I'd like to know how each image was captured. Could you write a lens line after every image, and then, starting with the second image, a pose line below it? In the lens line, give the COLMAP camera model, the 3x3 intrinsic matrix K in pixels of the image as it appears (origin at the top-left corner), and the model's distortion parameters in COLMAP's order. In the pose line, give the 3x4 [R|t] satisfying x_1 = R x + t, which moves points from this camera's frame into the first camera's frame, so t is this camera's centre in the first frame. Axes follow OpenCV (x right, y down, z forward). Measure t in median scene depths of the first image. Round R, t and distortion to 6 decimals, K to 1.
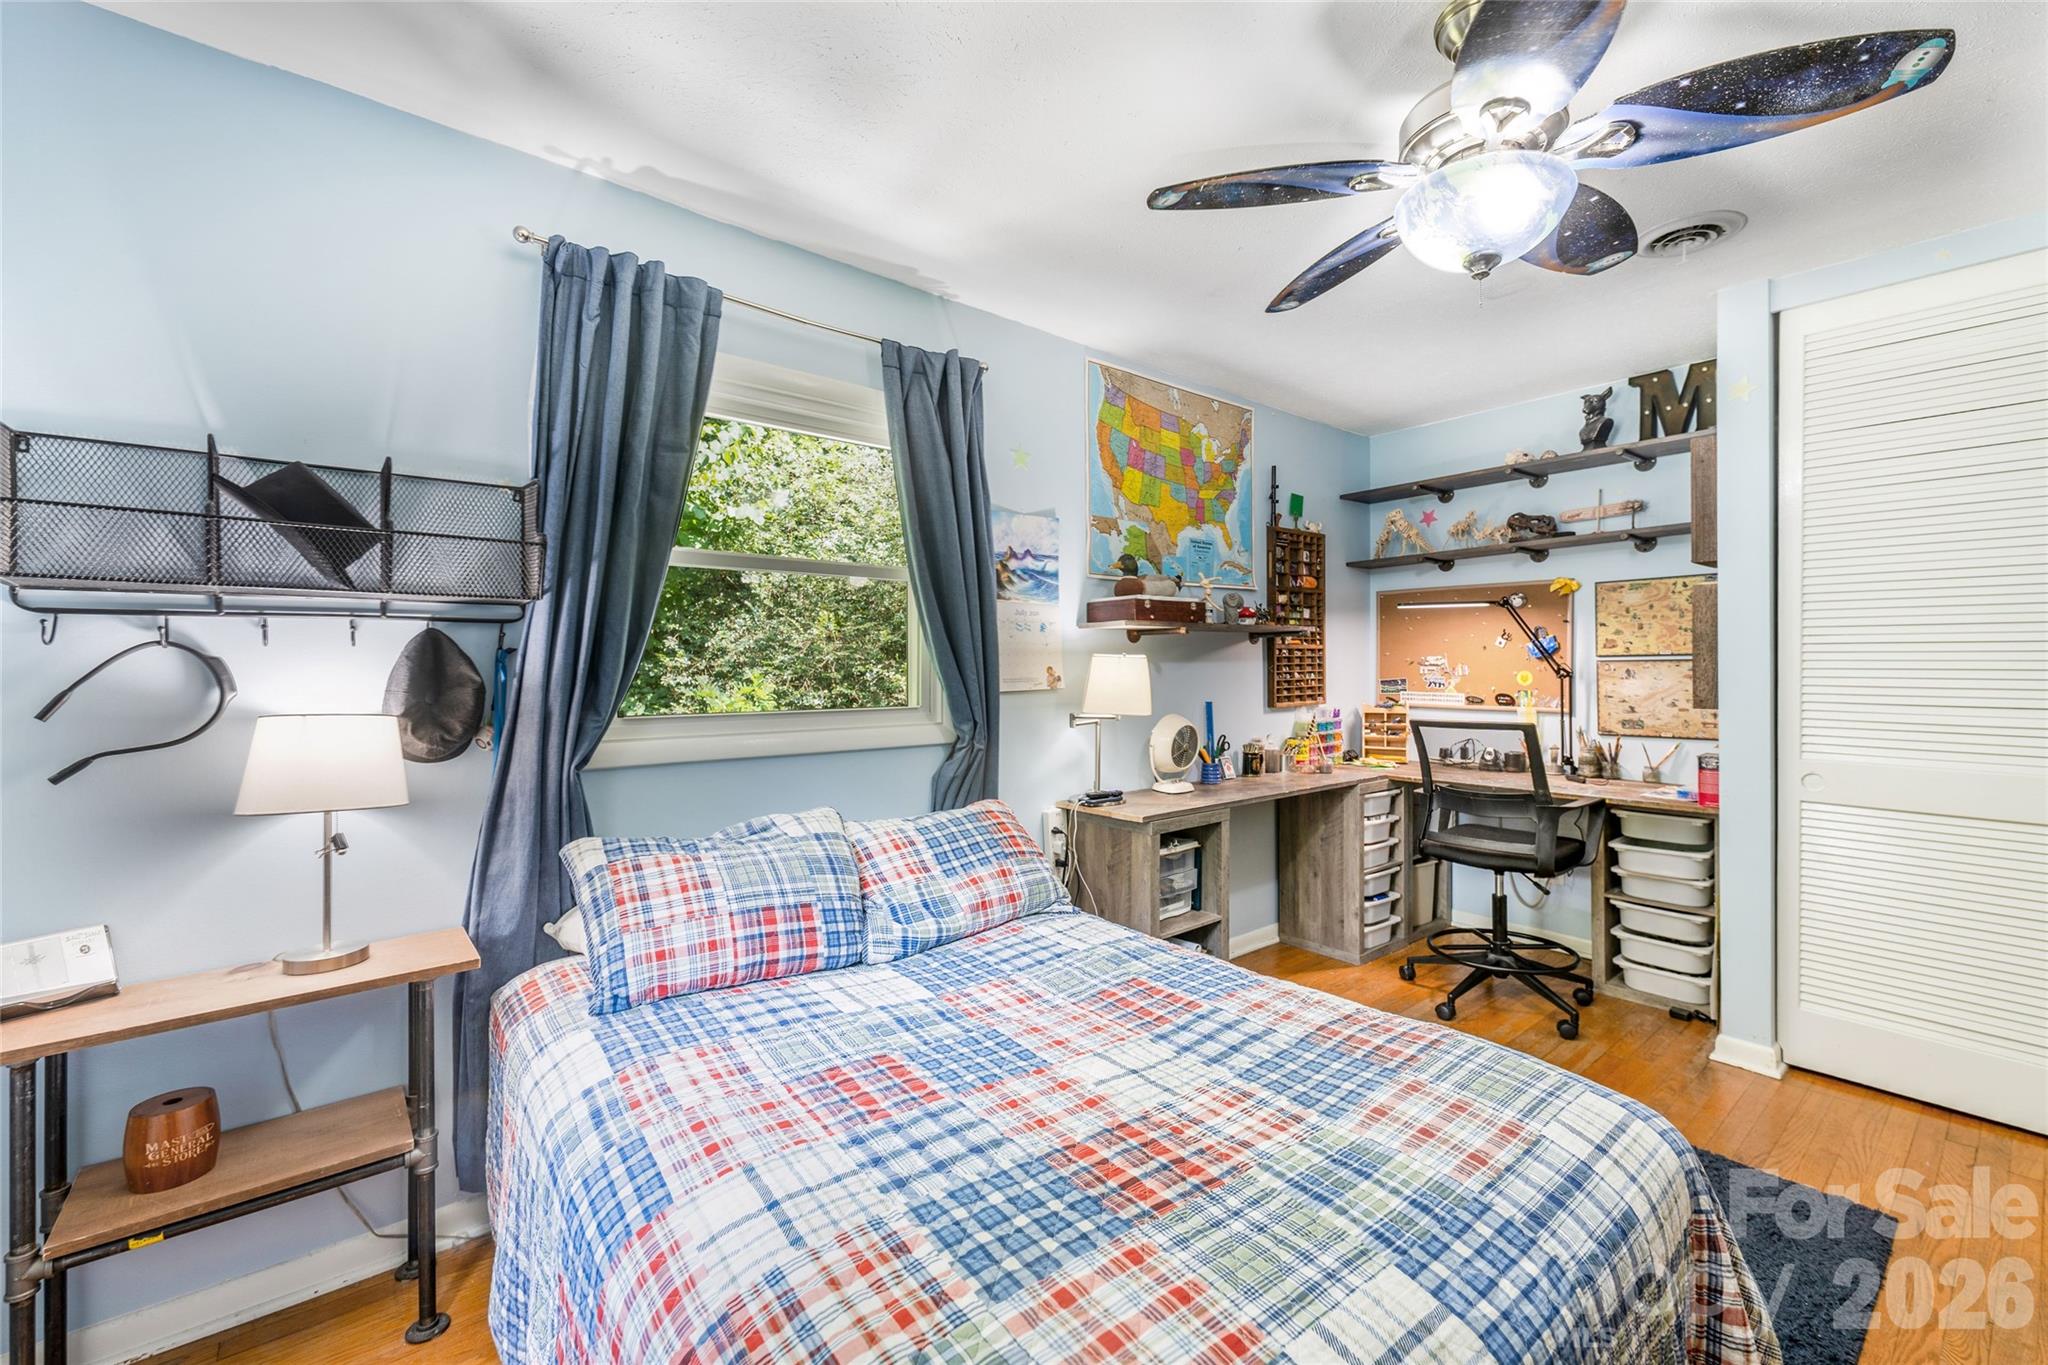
lens RADIAL K [[869.0, 0, 1011.2], [0, 869.0, 672.6], [0, 0, 1]] dist [0.007380, -0.000625]
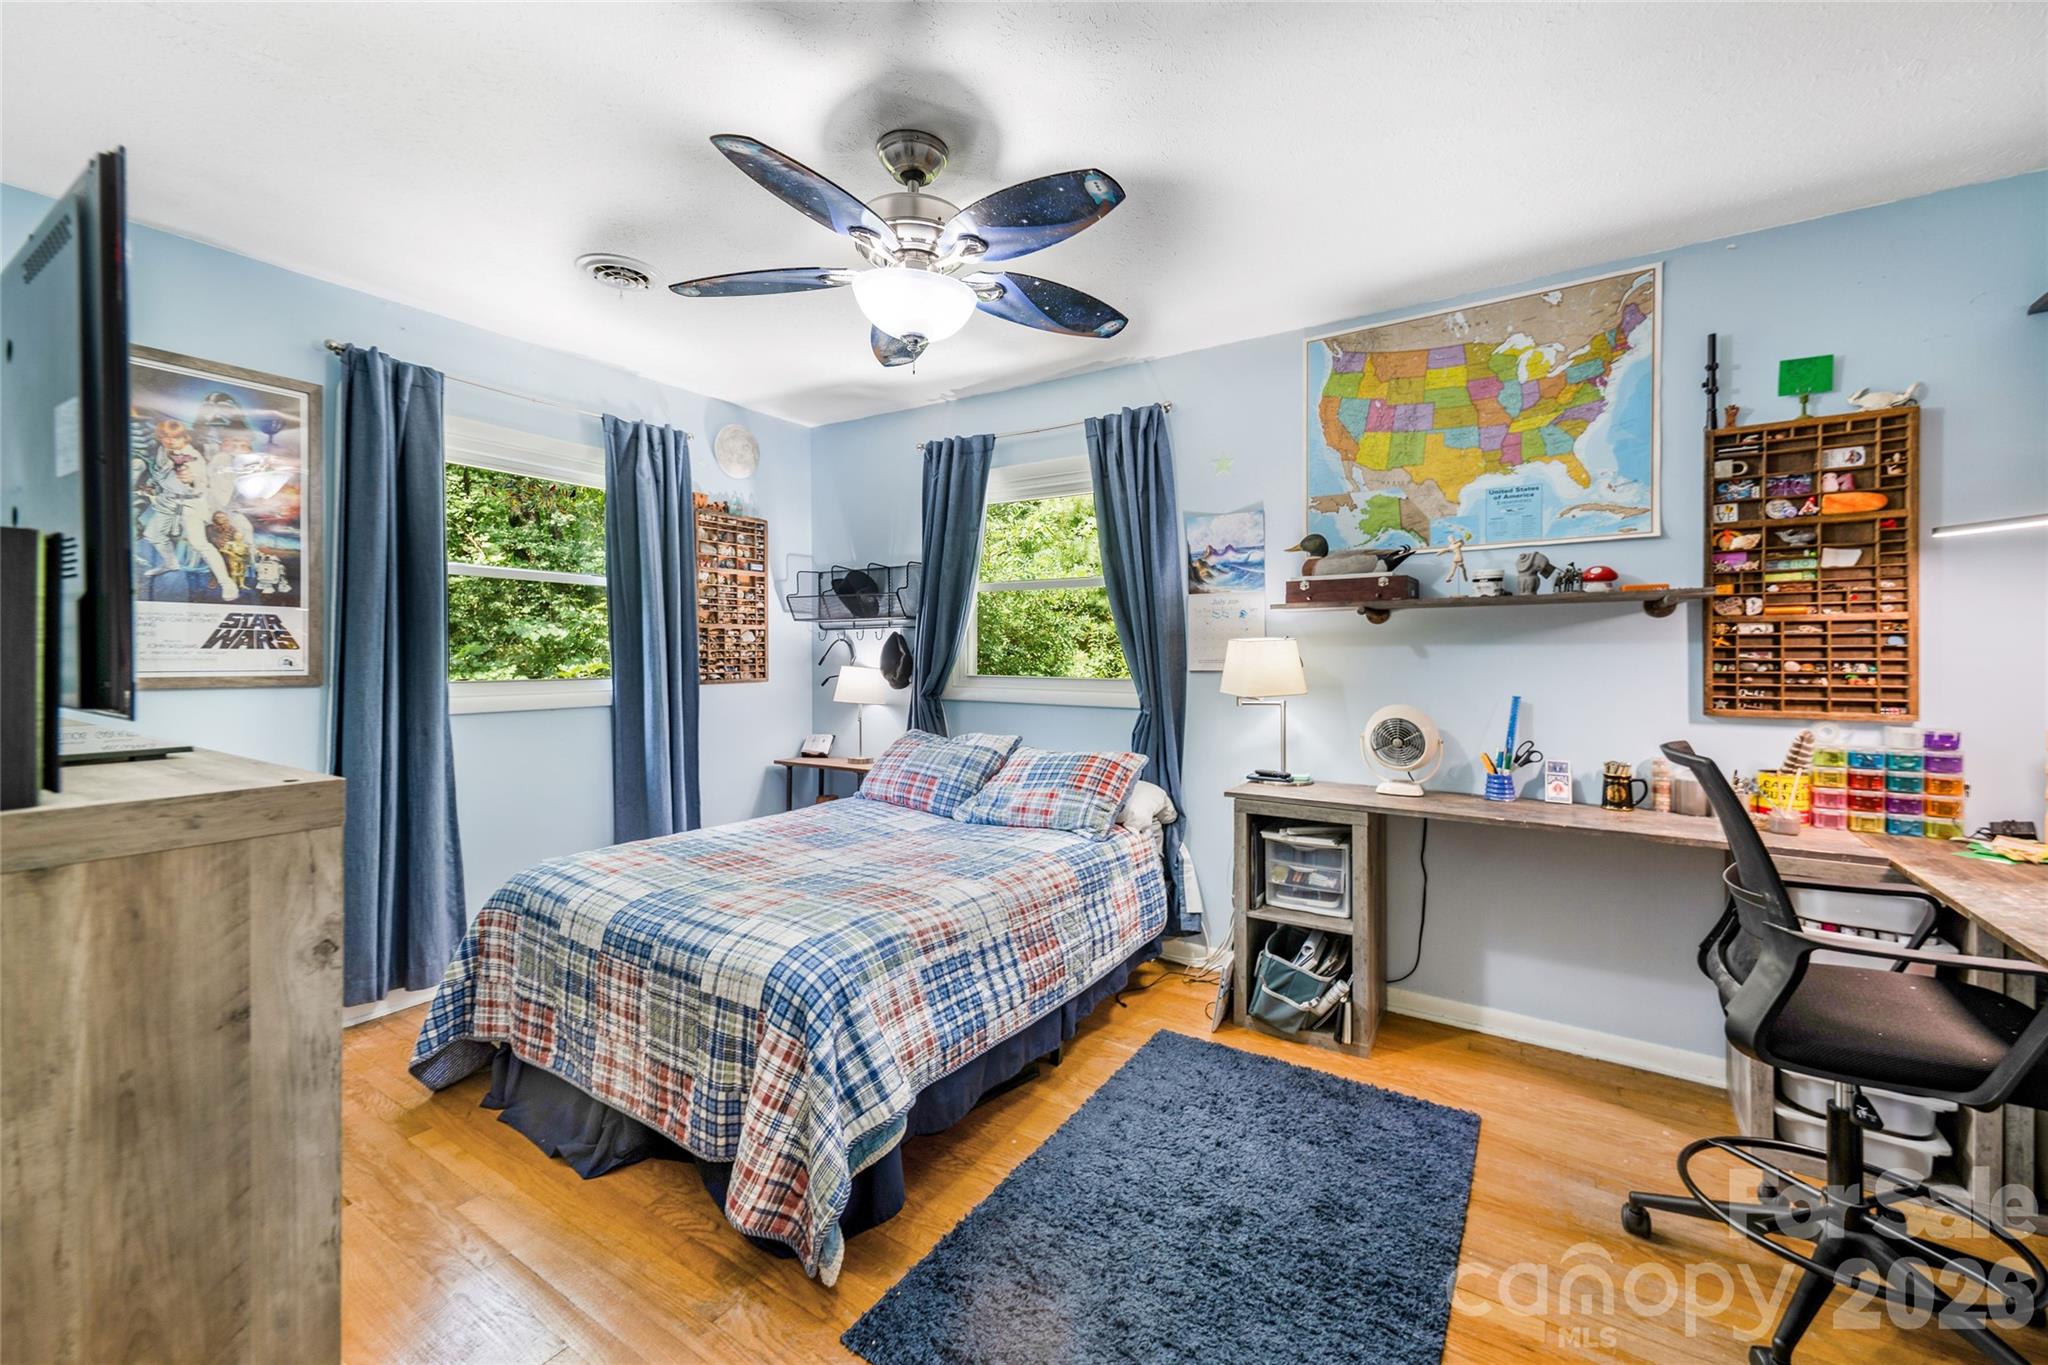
lens RADIAL K [[827.3, 0, 1024.0], [0, 827.3, 682.5], [0, 0, 1]] dist [0.011469, 0.000128]
pose [[0.277323, 0.041679, -0.959872, 0.889541], [-0.009614, 0.999129, 0.040606, -0.004890], [0.960729, -0.002033, 0.277483, 0.409413]]
